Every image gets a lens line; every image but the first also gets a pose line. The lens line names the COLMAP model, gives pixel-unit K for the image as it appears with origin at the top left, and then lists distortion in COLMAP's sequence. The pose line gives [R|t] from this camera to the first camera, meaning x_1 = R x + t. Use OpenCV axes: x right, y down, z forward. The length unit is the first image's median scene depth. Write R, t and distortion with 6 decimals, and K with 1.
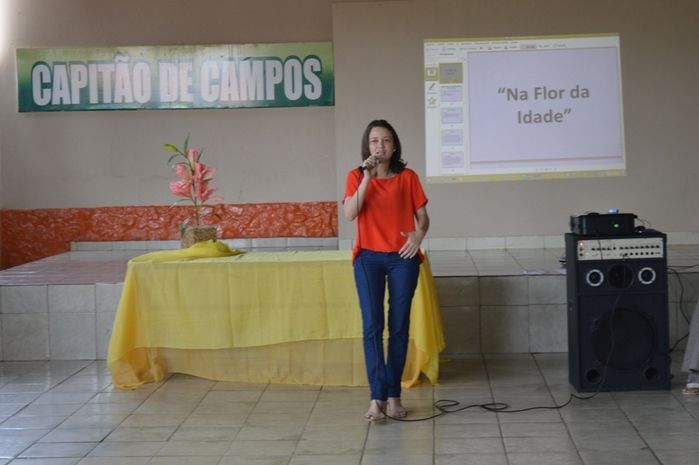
lens RADIAL K [[1353.2, 0, 349.5], [0, 1353.2, 232.5], [0, 0, 1]] dist [0.037108, 0.054664]
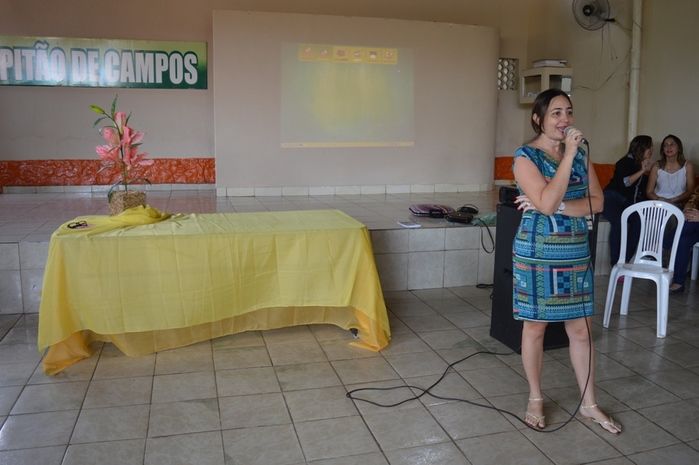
lens RADIAL K [[581.4, 0, 348.0], [0, 581.4, 225.0], [0, 0, 1]] dist [-0.080890, 0.012307]
pose [[0.948178, -0.016275, 0.317321, -0.063414], [-0.017044, 0.994644, 0.101944, -0.017664], [-0.317281, -0.102070, 0.942823, 0.379099]]
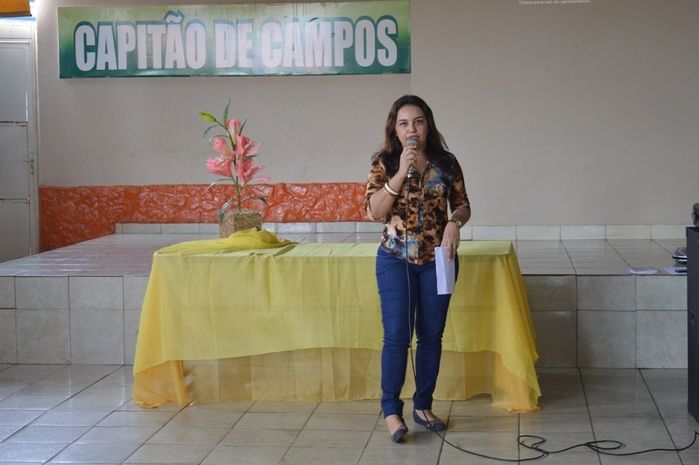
lens RADIAL K [[1353.2, 0, 349.5], [0, 1353.2, 232.5], [0, 0, 1]] dist [0.037108, 0.054664]
pose [[0.997794, 0.014638, -0.064746, 0.007216], [-0.013517, 0.999752, 0.017714, -0.005058], [0.064989, -0.016800, 0.997745, 0.115416]]
